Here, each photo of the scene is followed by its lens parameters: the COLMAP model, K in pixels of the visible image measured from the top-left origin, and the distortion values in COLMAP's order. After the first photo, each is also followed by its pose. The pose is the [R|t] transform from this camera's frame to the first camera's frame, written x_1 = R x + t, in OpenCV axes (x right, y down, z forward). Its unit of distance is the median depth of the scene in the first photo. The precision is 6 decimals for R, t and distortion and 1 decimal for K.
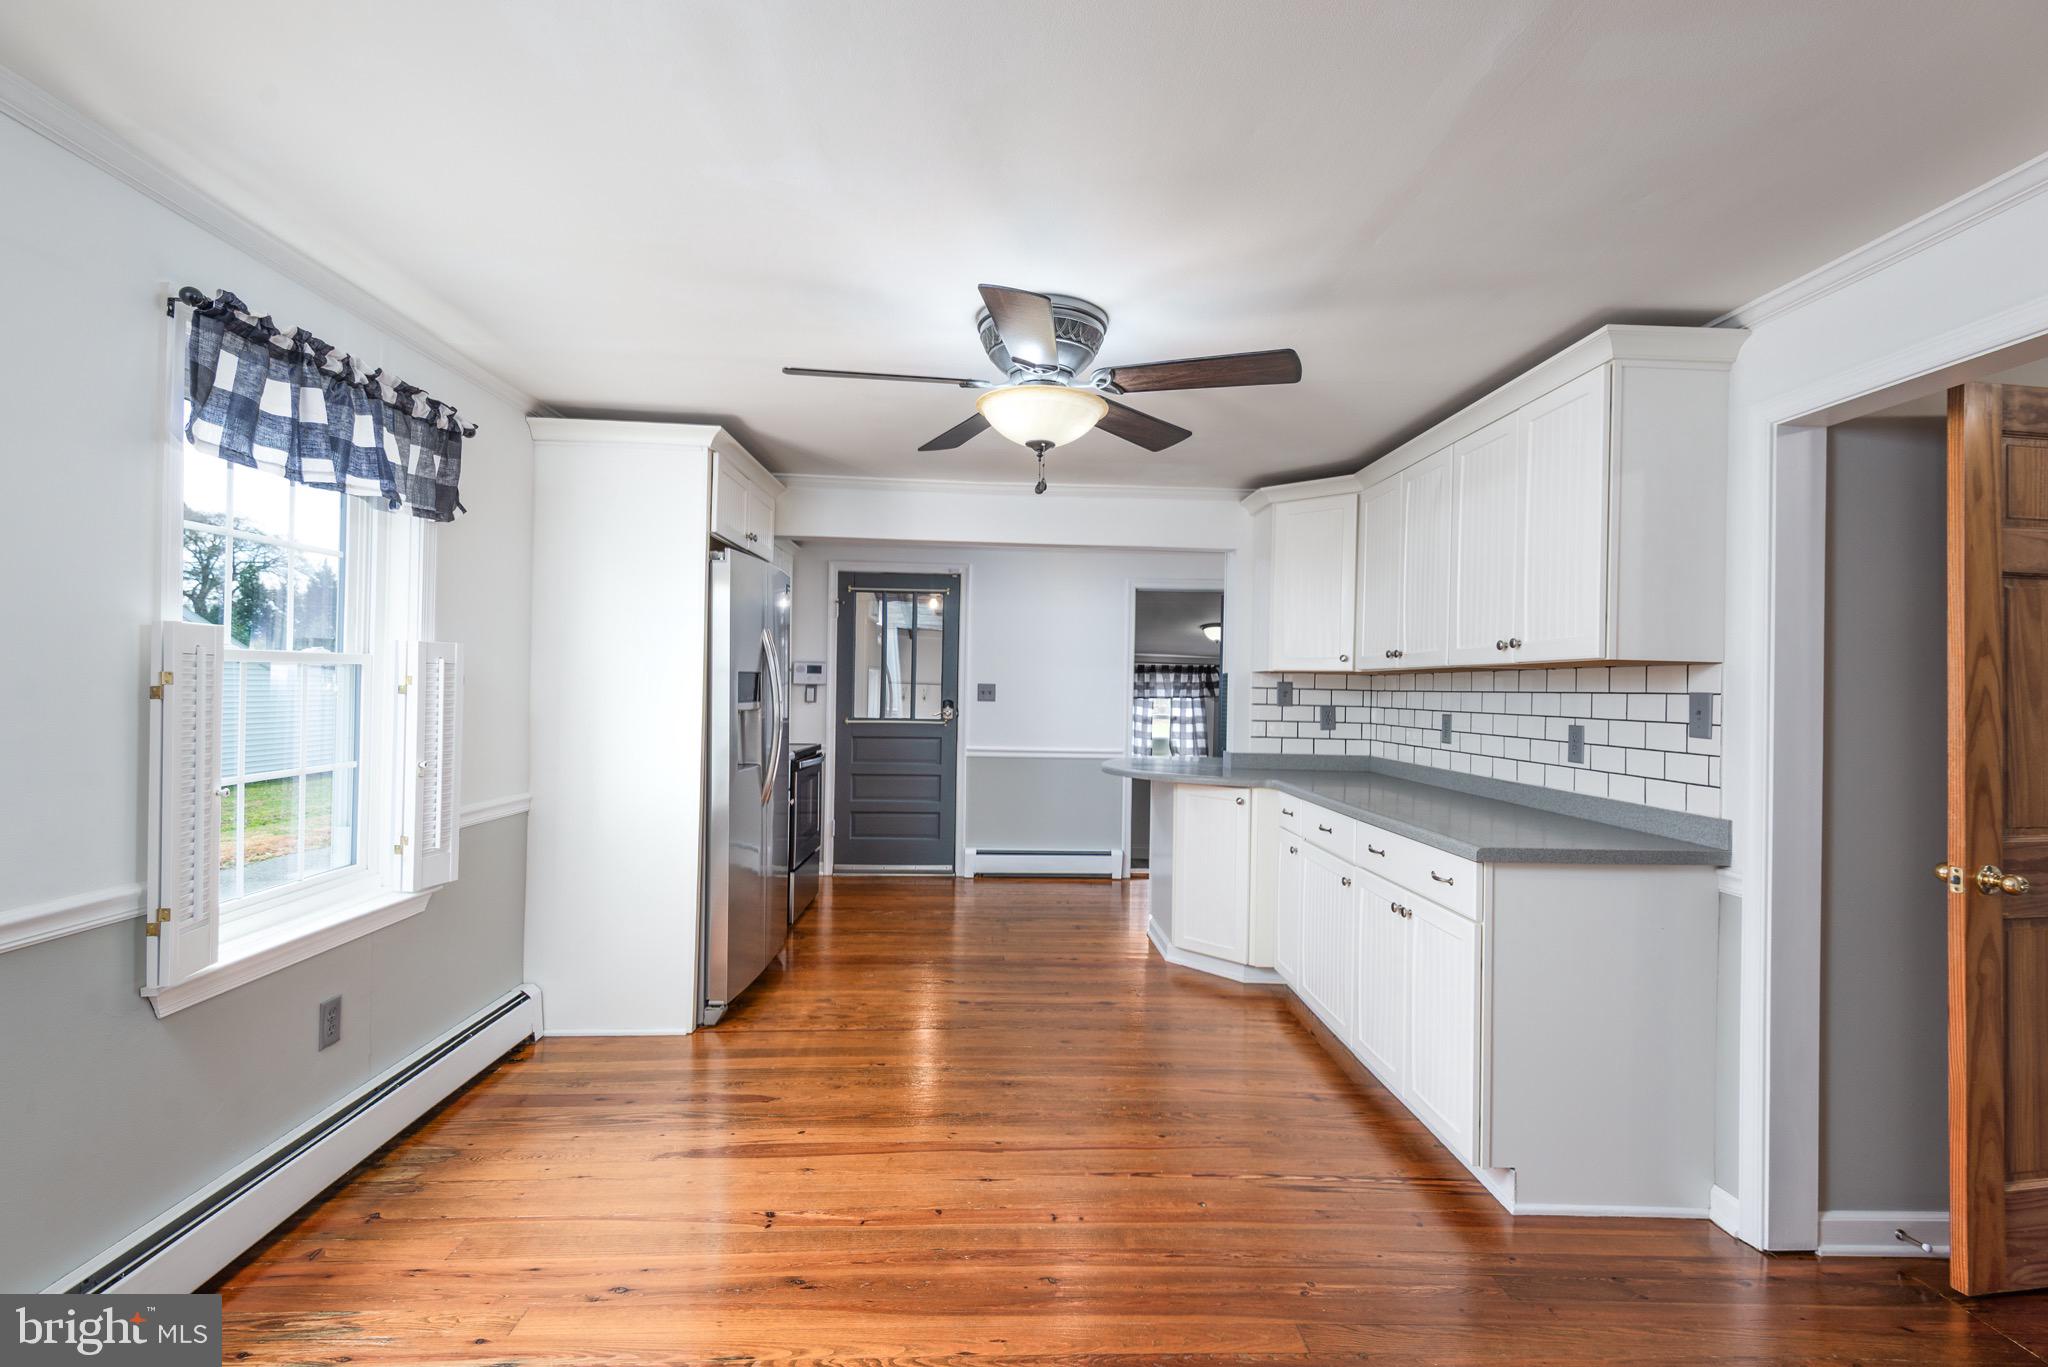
lens RADIAL K [[913.9, 0, 1033.7], [0, 913.9, 679.7], [0, 0, 1]] dist [0.000693, -0.000428]
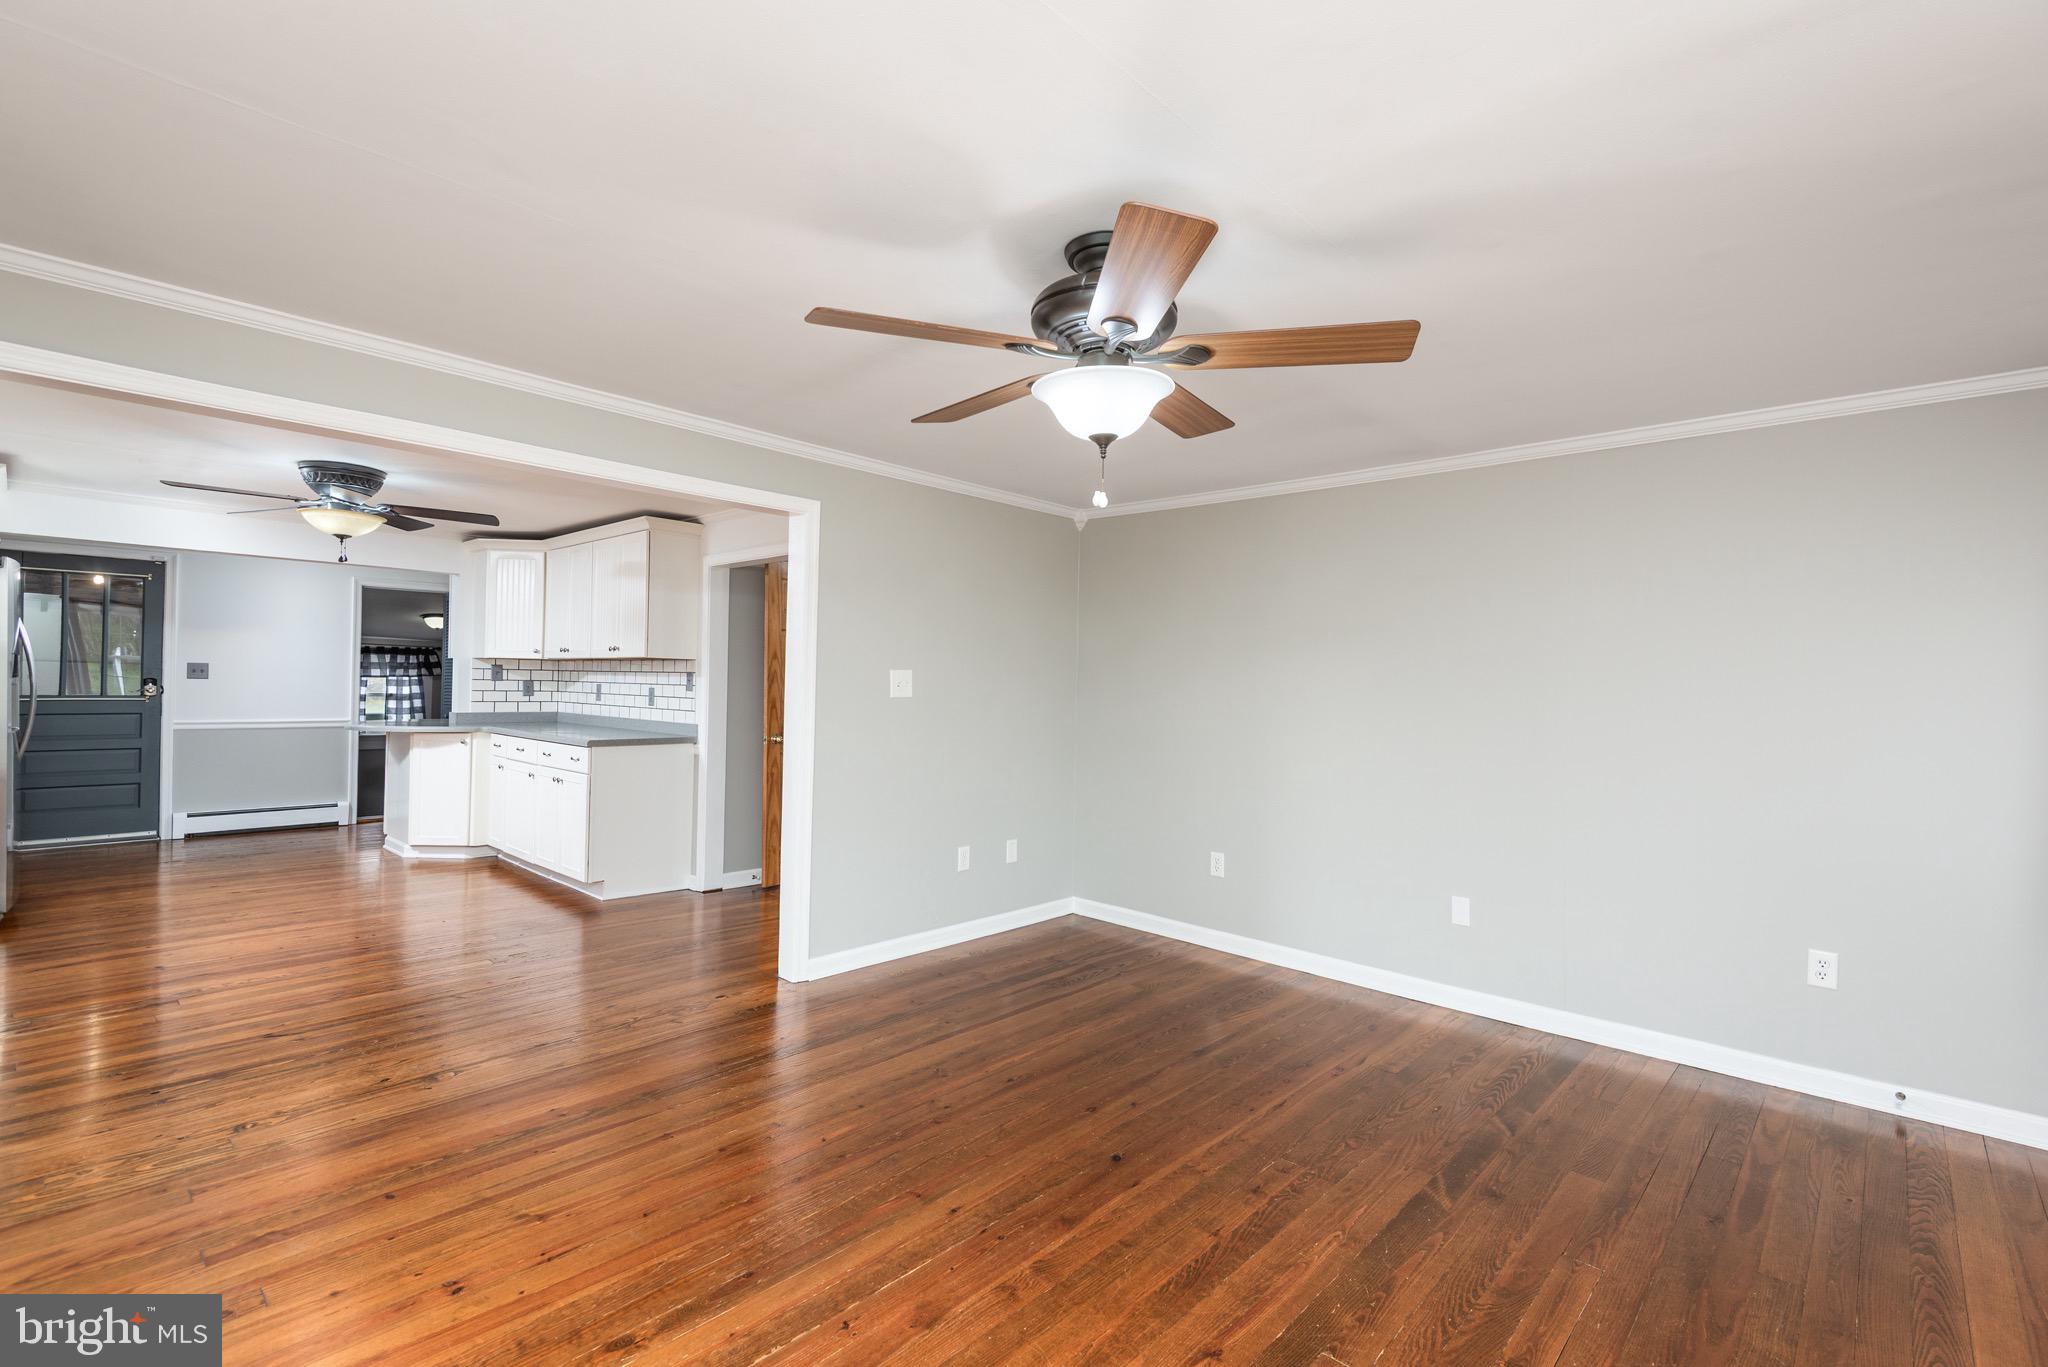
lens RADIAL K [[913.9, 0, 1033.7], [0, 913.9, 679.7], [0, 0, 1]] dist [0.000693, -0.000428]
pose [[0.705714, -0.003353, 0.708489, -0.128113], [-0.011887, 0.999792, 0.016572, -0.006229], [-0.708397, -0.020117, 0.705527, -0.524847]]
